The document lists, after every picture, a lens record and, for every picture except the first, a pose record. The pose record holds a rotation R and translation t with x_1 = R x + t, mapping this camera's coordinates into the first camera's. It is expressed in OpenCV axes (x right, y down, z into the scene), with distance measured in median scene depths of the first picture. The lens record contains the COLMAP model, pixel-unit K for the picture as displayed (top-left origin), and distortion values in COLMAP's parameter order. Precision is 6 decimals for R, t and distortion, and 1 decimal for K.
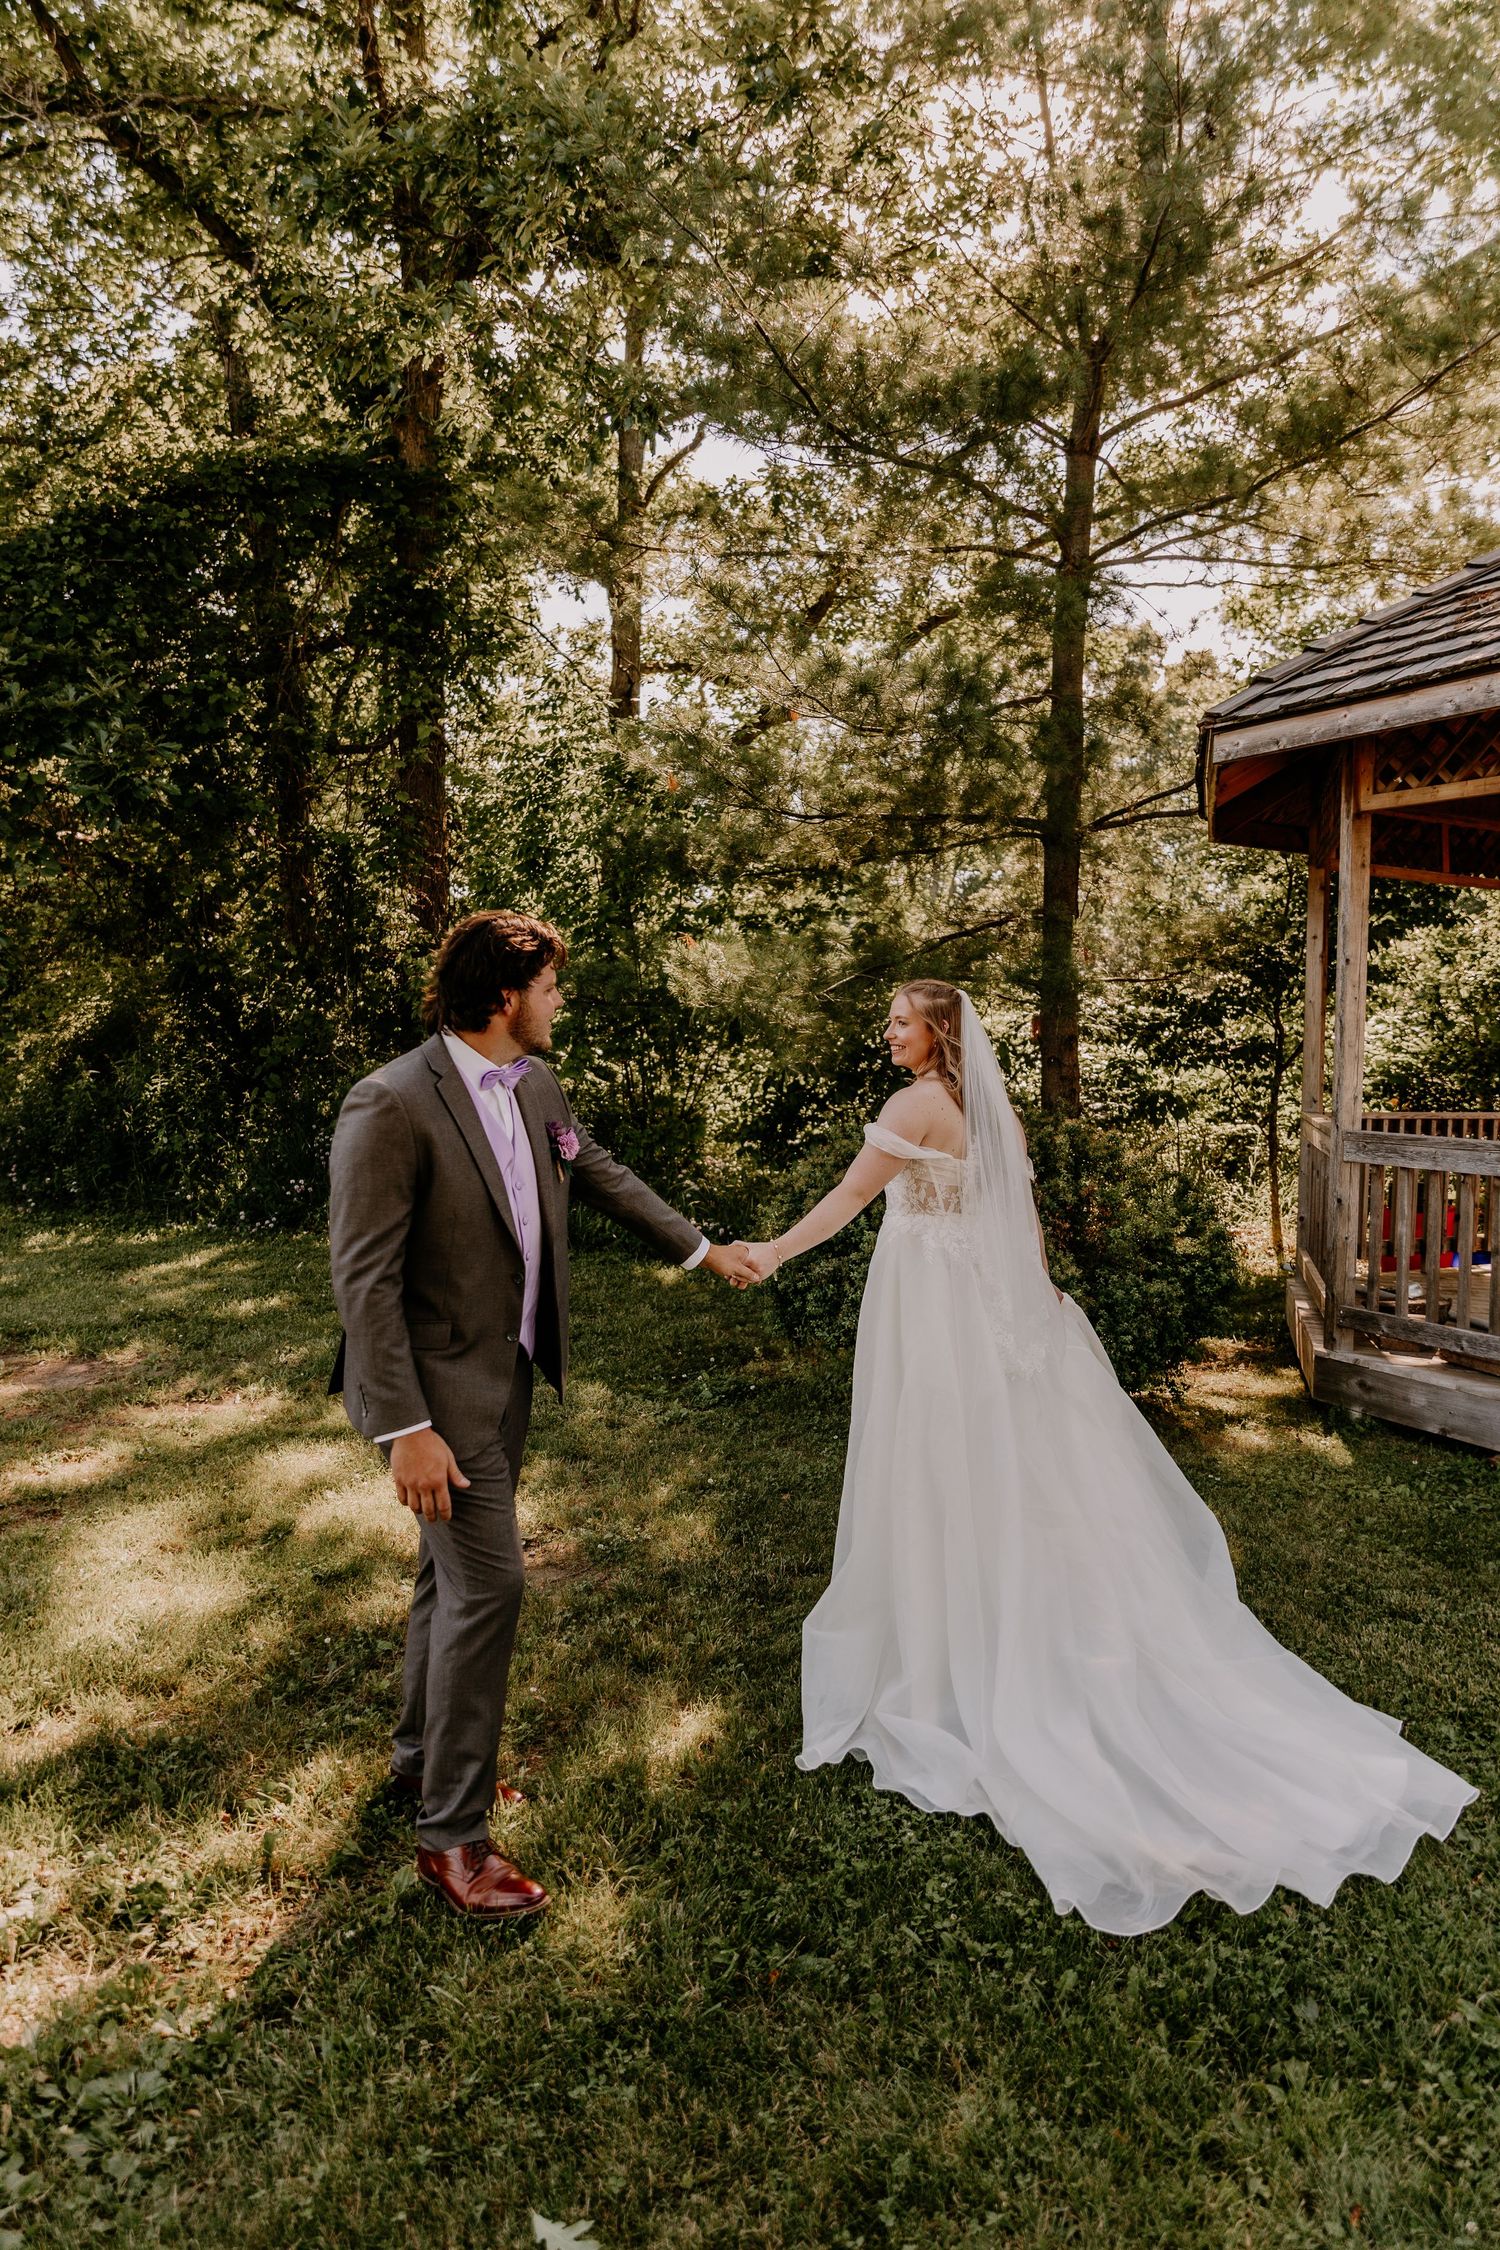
lens RADIAL K [[1498.5, 0, 750.0], [0, 1498.5, 1125.0], [0, 0, 1]] dist [0.004133, -0.005280]
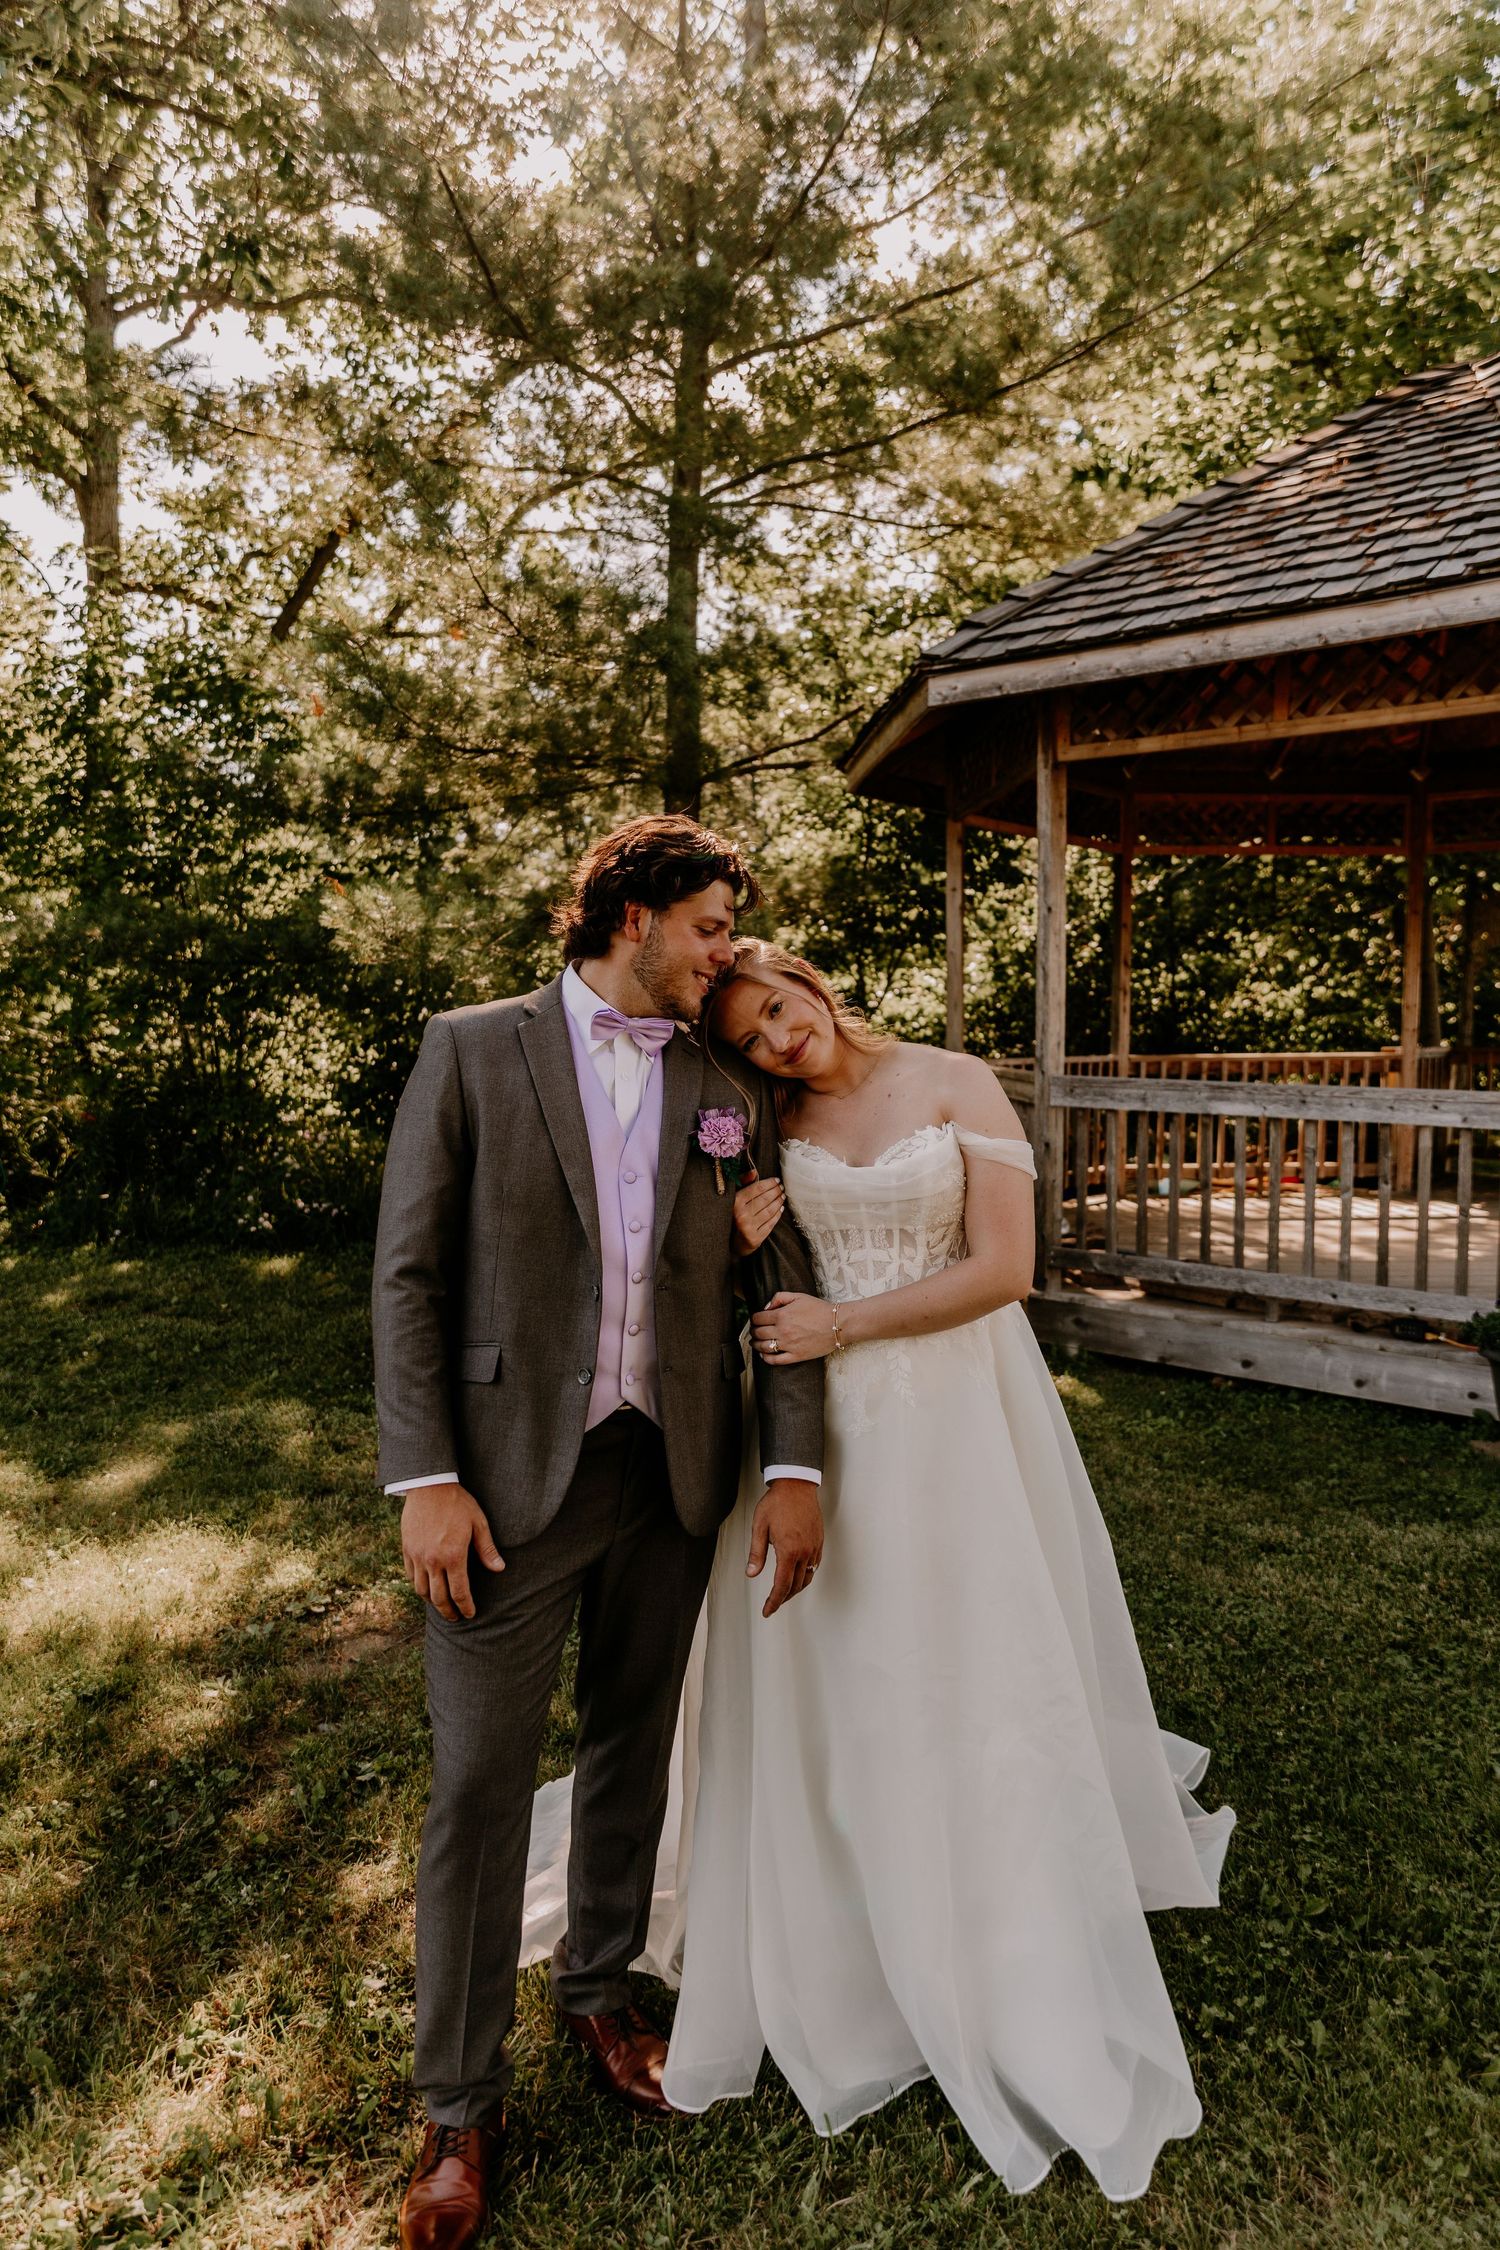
lens RADIAL K [[1496.1, 0, 747.8], [0, 1496.1, 1126.1], [0, 0, 1]] dist [0.003353, -0.004202]
pose [[0.936234, -0.043693, 0.348650, -0.094077], [0.034714, 0.998886, 0.031963, -0.001195], [-0.349658, -0.017822, 0.936708, 0.071325]]
